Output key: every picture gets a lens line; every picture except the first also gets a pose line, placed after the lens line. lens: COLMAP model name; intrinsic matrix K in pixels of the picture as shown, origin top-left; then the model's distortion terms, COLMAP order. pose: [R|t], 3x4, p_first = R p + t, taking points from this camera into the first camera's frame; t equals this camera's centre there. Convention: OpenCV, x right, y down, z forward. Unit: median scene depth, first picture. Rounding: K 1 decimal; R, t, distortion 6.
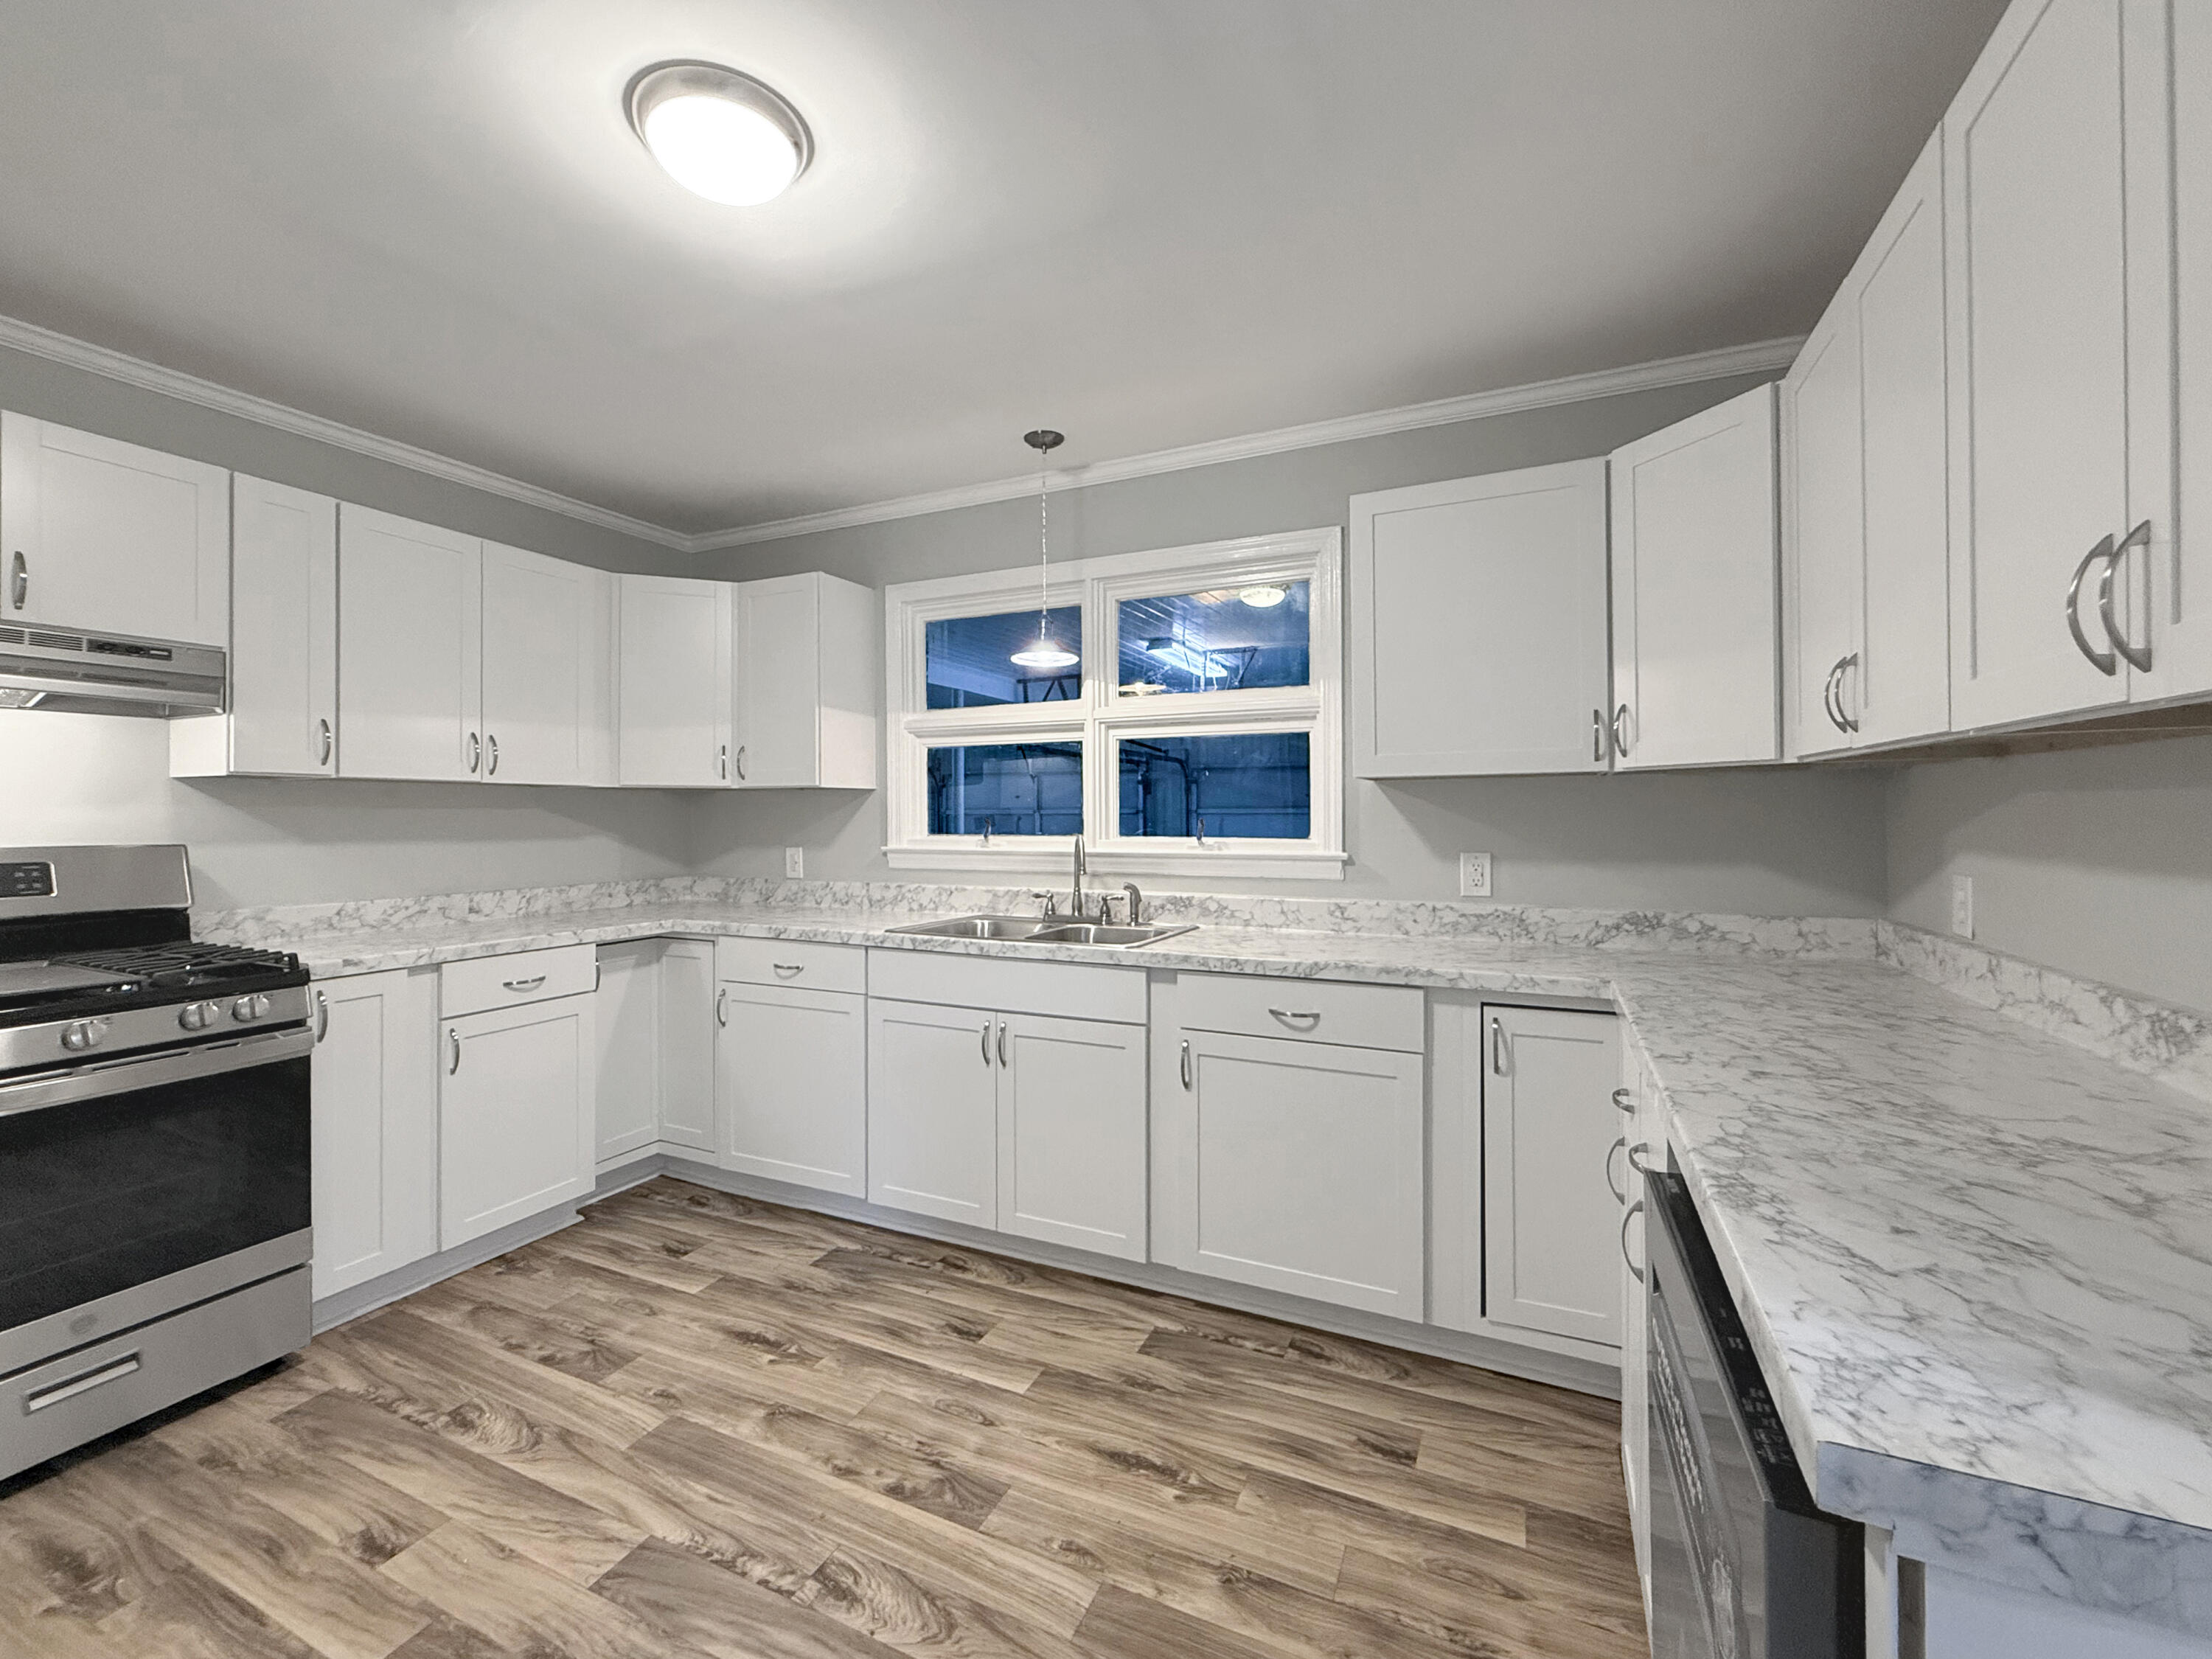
lens RADIAL K [[918.7, 0, 1099.8], [0, 918.7, 816.4], [0, 0, 1]] dist [-0.000849, 0.000119]
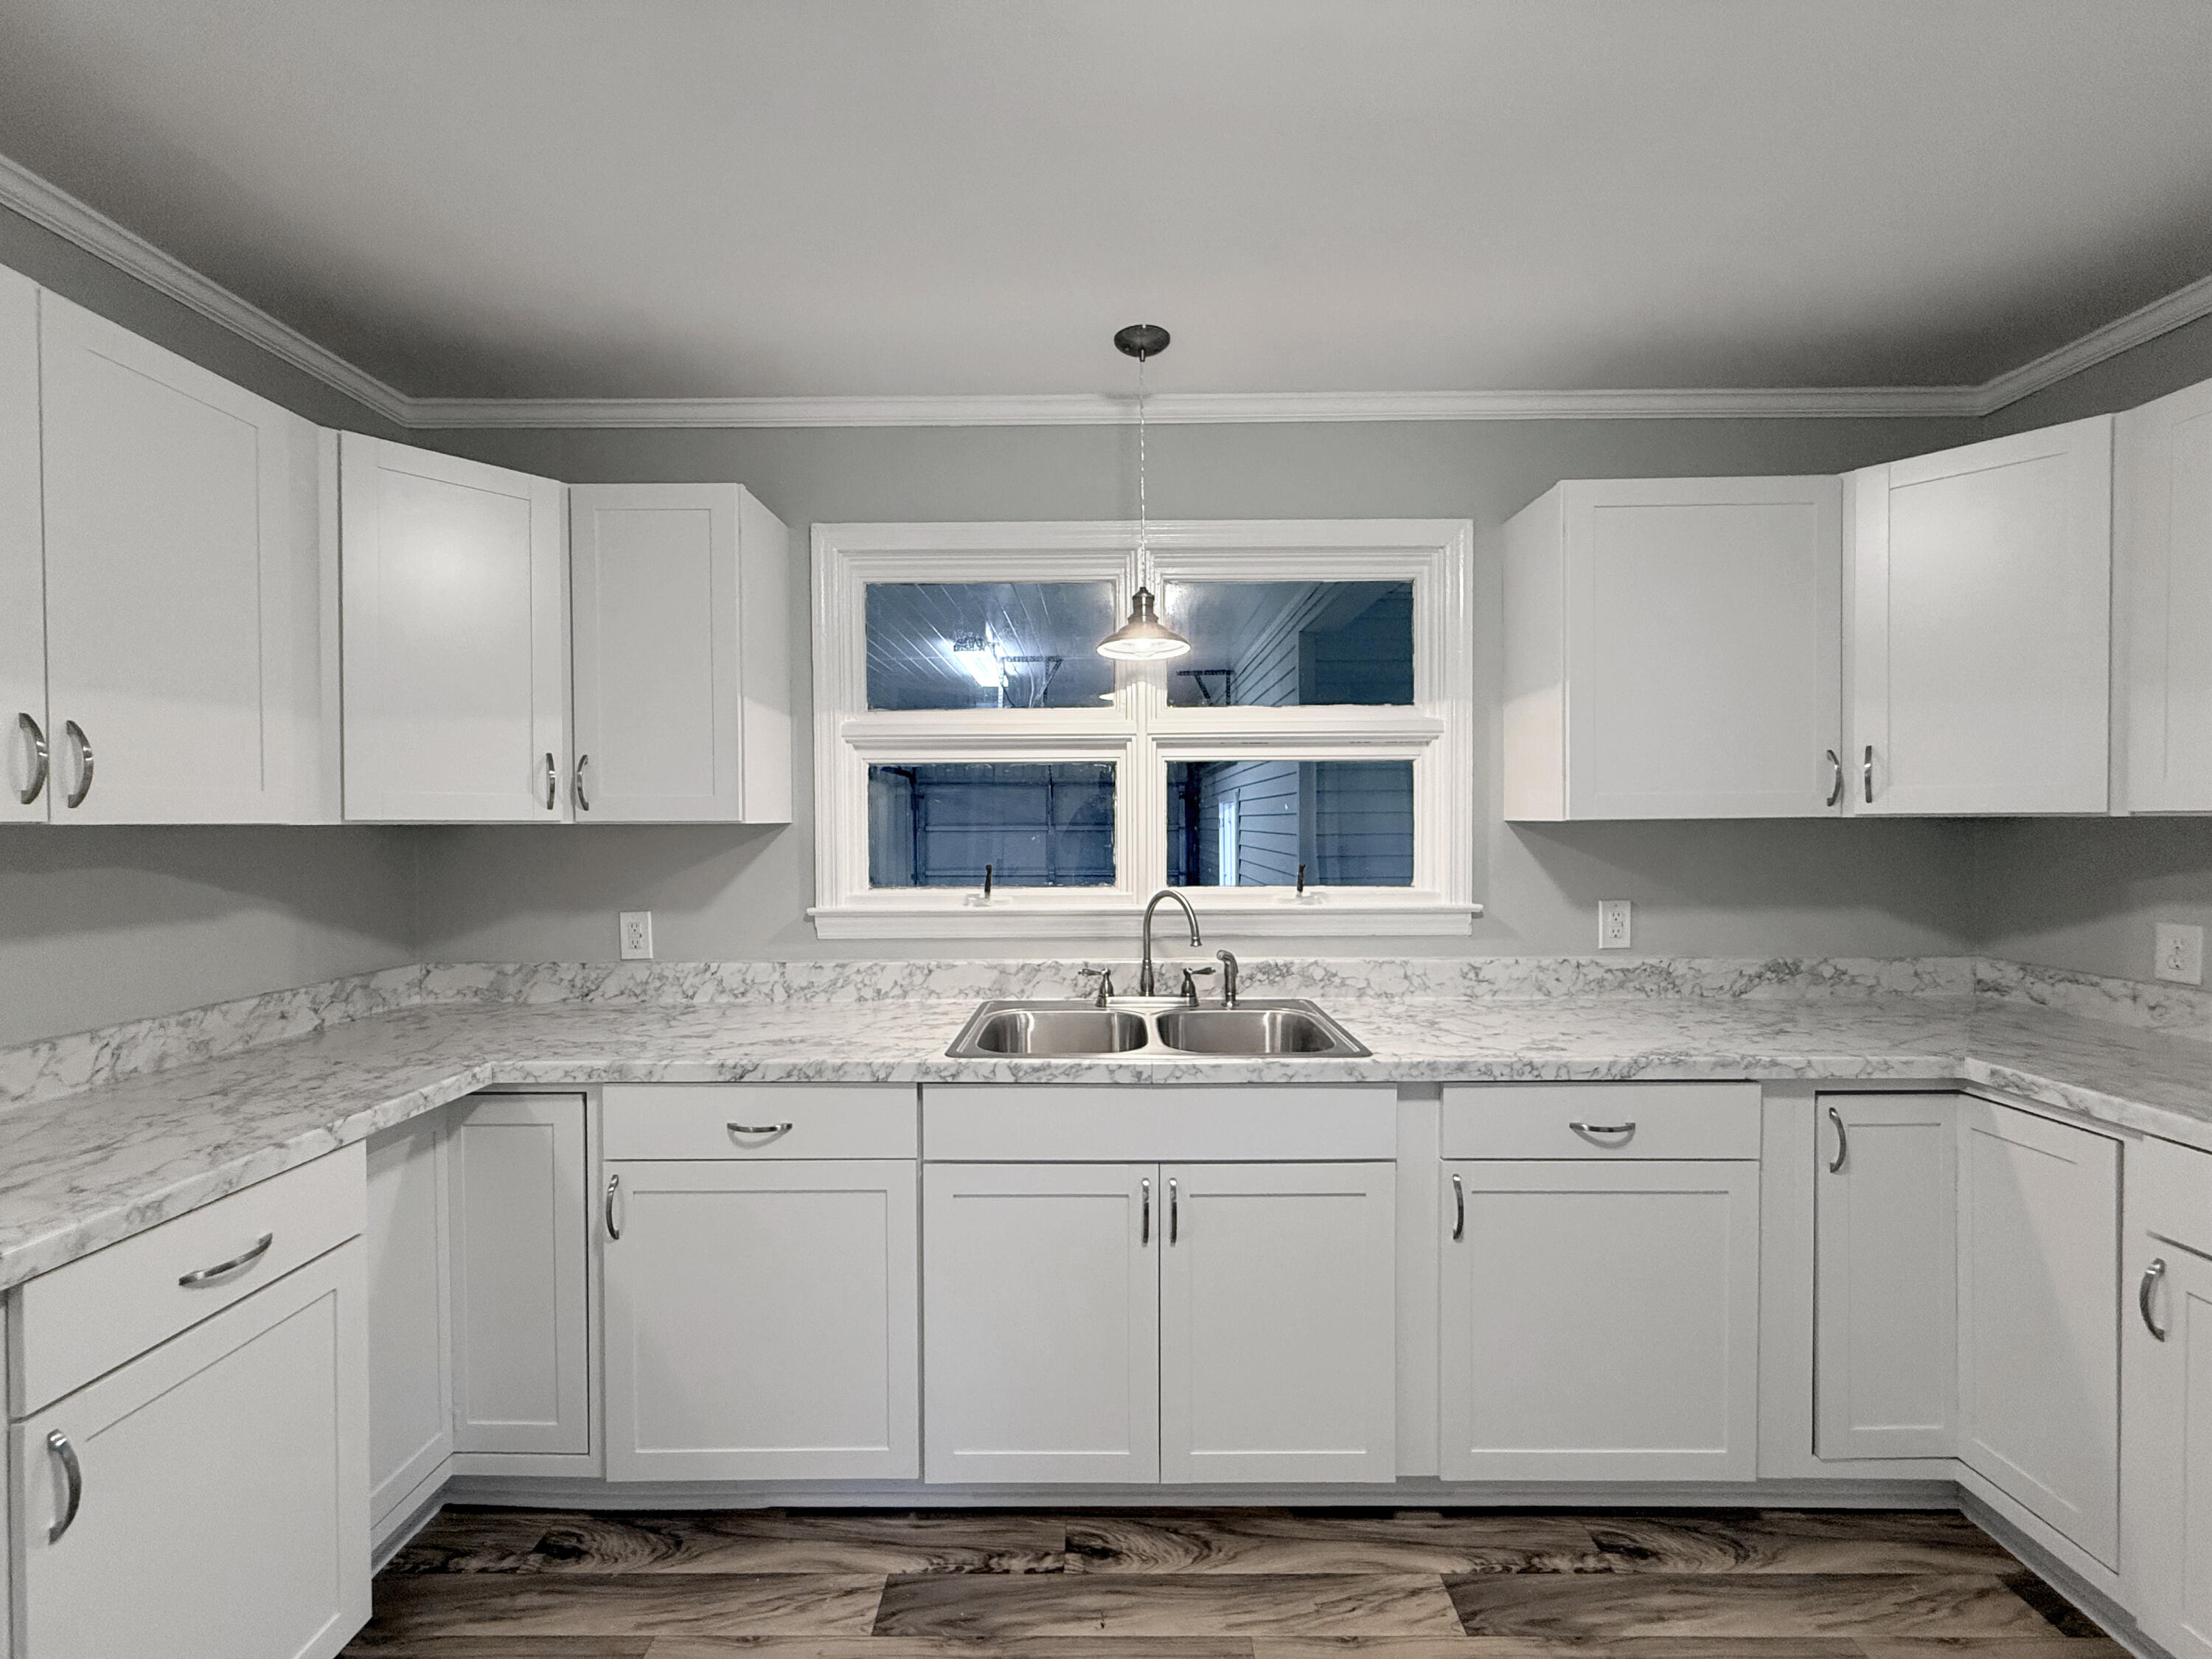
lens RADIAL K [[884.0, 0, 1099.7], [0, 884.0, 833.2], [0, 0, 1]] dist [0.000446, -0.000063]
pose [[0.908483, -0.008283, 0.417839, -0.390793], [0.004051, 0.999931, 0.011014, -0.036107], [-0.417901, -0.008313, 0.908454, 0.393247]]
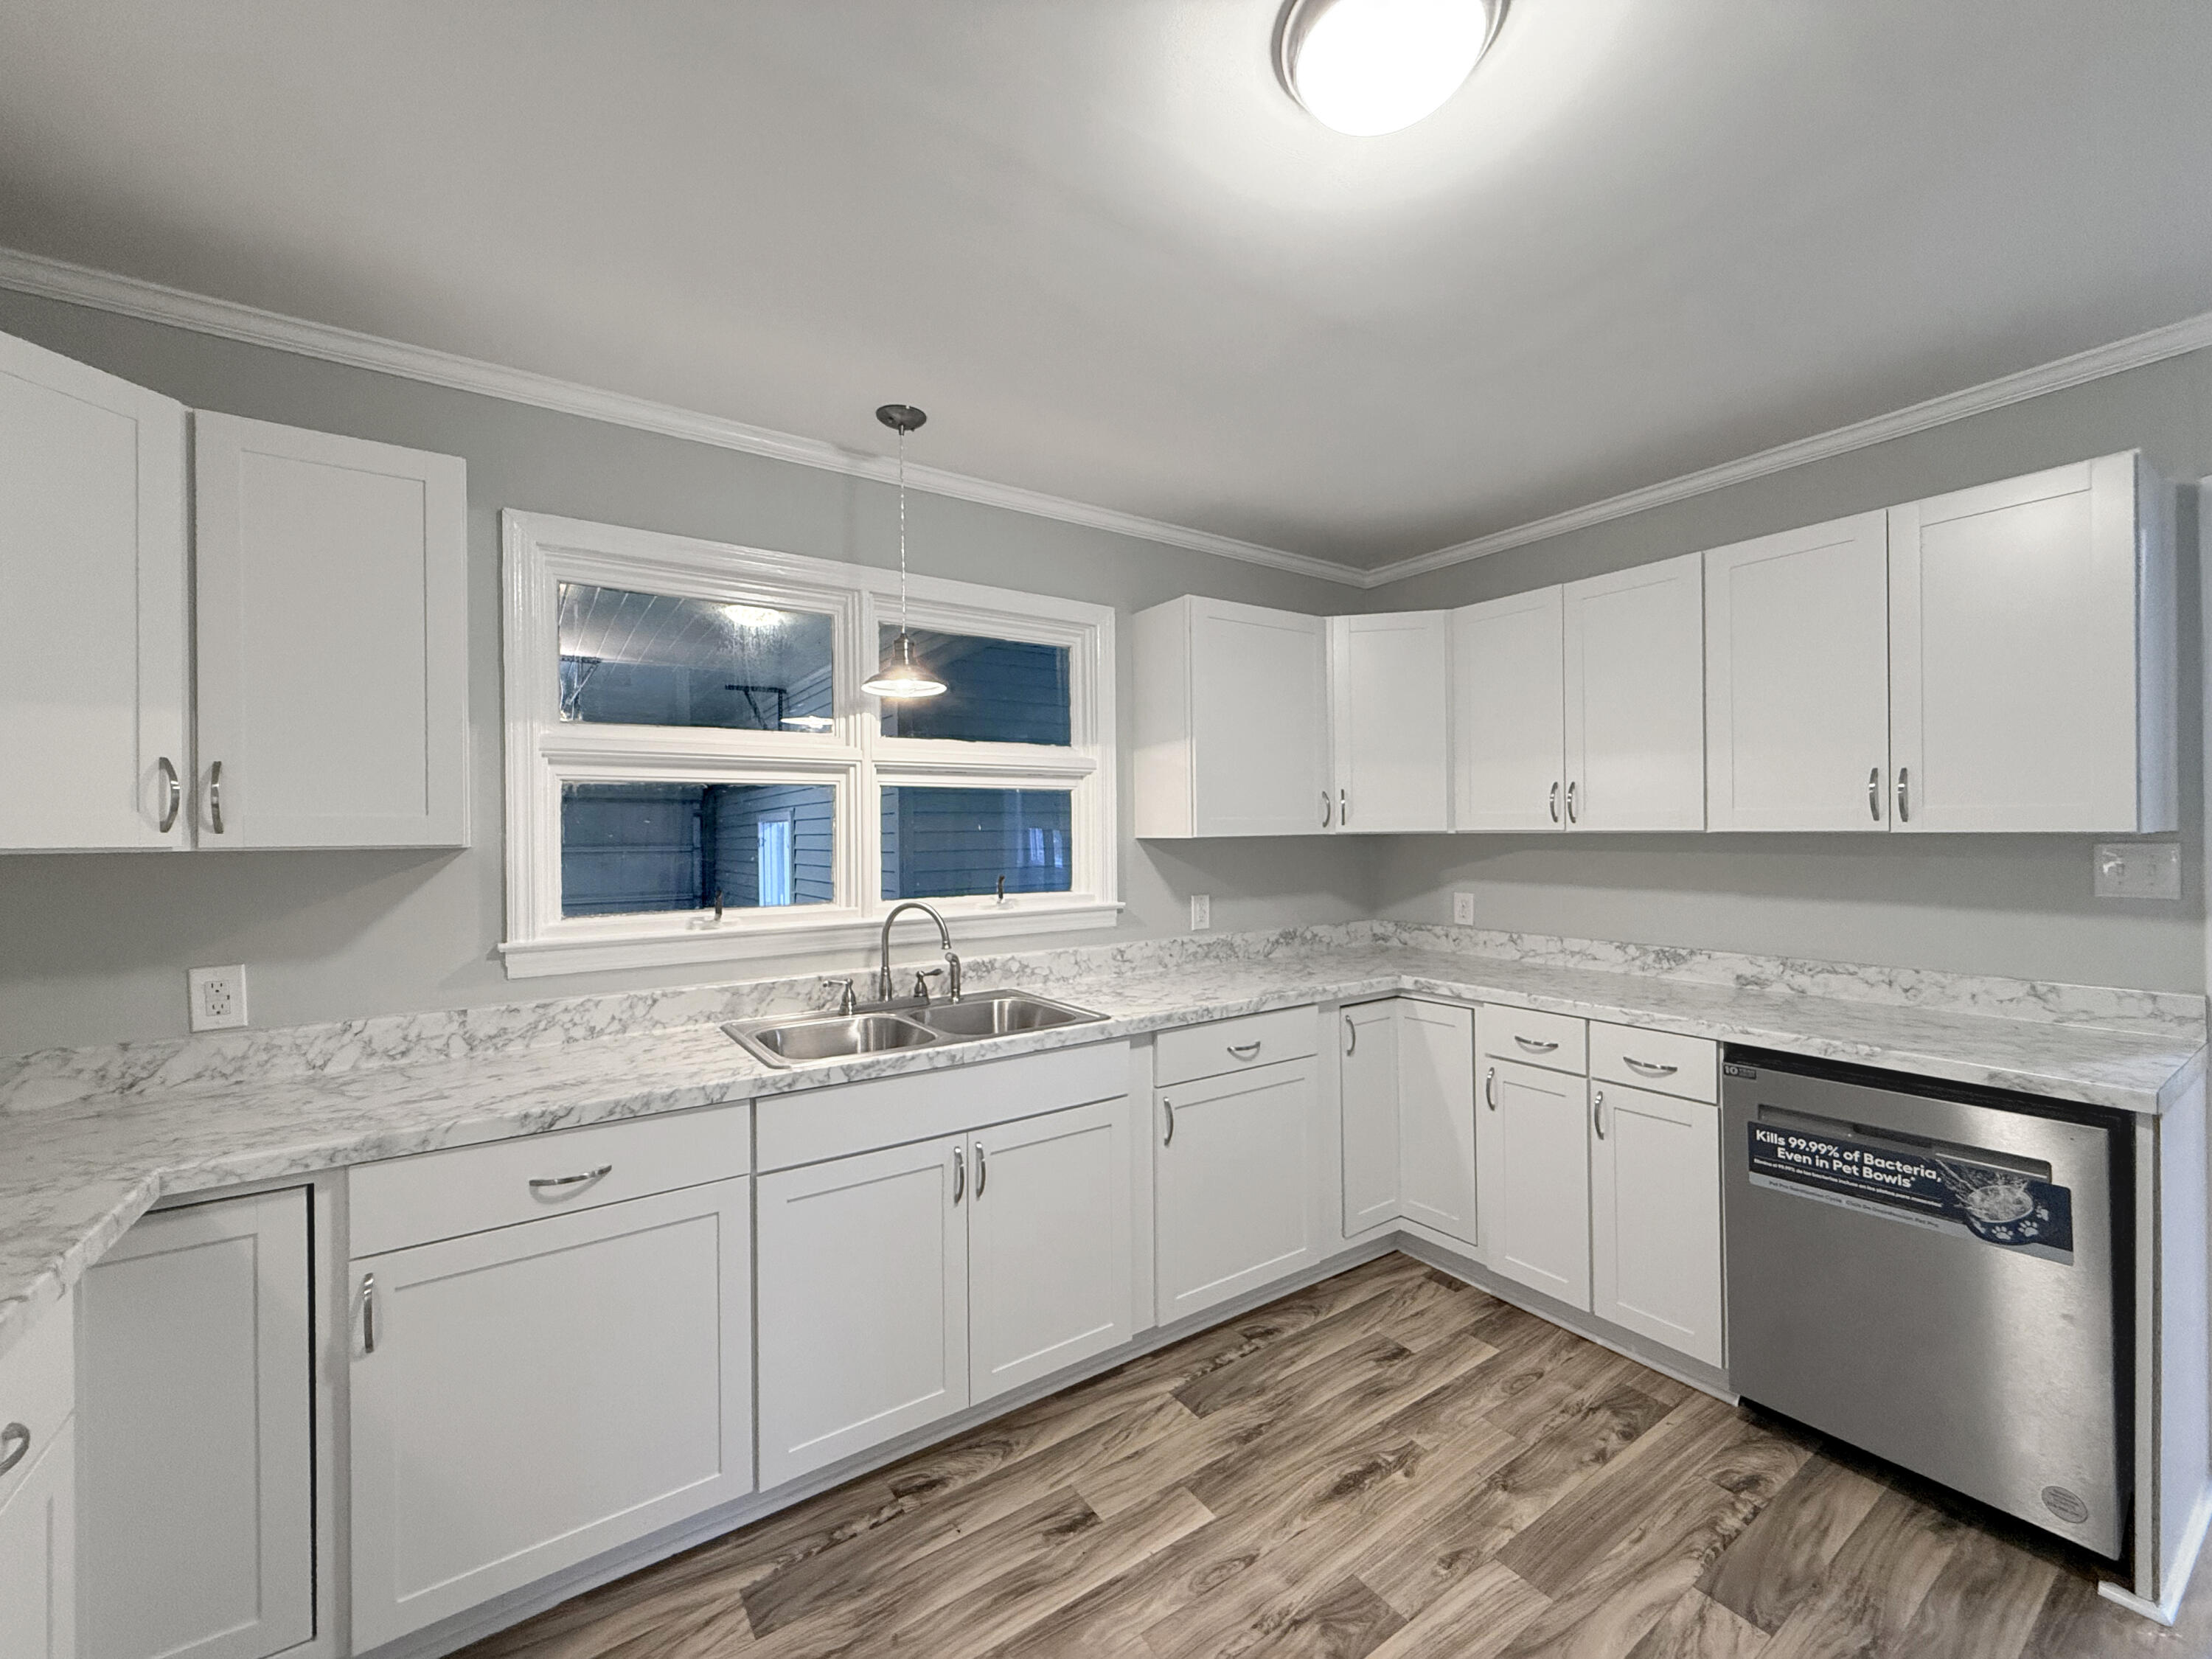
lens RADIAL K [[884.0, 0, 1099.7], [0, 884.0, 833.2], [0, 0, 1]] dist [0.000446, -0.000063]
pose [[0.513789, -0.002972, 0.857912, -0.656537], [0.013037, 0.999906, -0.004345, -0.039020], [-0.857818, 0.013417, 0.513779, 0.463310]]
